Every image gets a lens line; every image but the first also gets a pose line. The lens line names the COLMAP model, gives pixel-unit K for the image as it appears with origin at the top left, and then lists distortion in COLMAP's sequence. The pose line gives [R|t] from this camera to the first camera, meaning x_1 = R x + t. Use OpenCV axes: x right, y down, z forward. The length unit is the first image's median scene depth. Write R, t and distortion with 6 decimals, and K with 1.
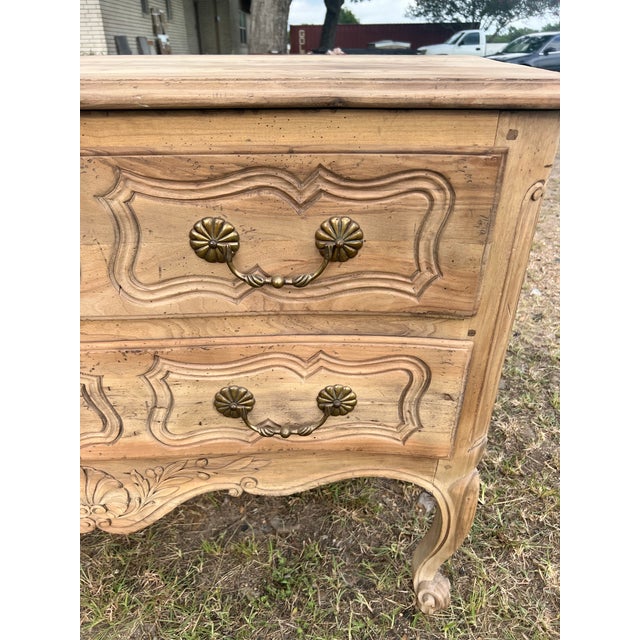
lens RADIAL K [[486.2, 0, 314.2], [0, 486.2, 327.0], [0, 0, 1]] dist [0.045360, -0.054424]
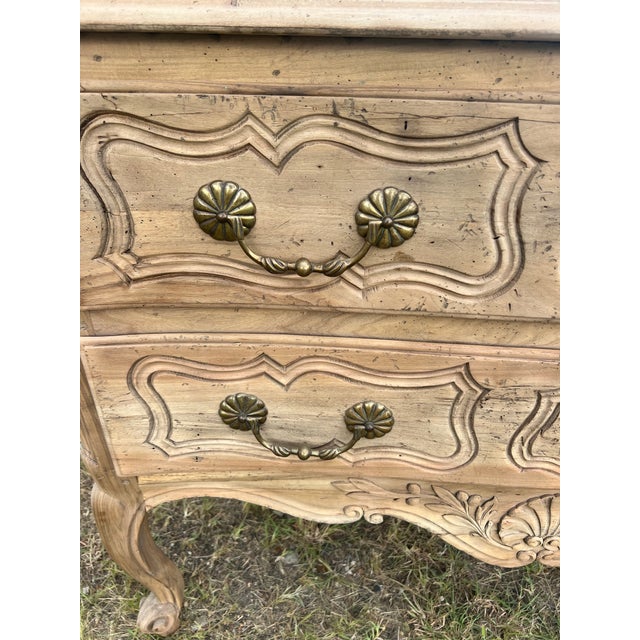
lens RADIAL K [[486.2, 0, 322.1], [0, 486.2, 326.2], [0, 0, 1]] dist [0.045360, -0.054424]
pose [[0.997784, -0.012806, 0.065294, -1.034893], [0.010977, 0.999539, 0.028300, -0.046535], [-0.065627, -0.027520, 0.997465, 0.226439]]
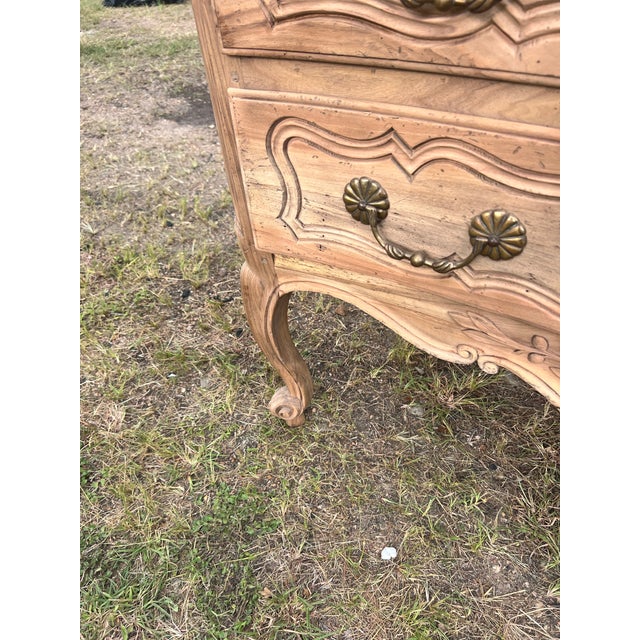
lens RADIAL K [[486.2, 0, 324.7], [0, 486.2, 326.7], [0, 0, 1]] dist [0.045360, -0.054424]
pose [[0.905652, 0.256429, -0.337695, -0.848269], [-0.174663, 0.951314, 0.253957, 0.133809], [0.386376, -0.171014, 0.906348, 0.279773]]
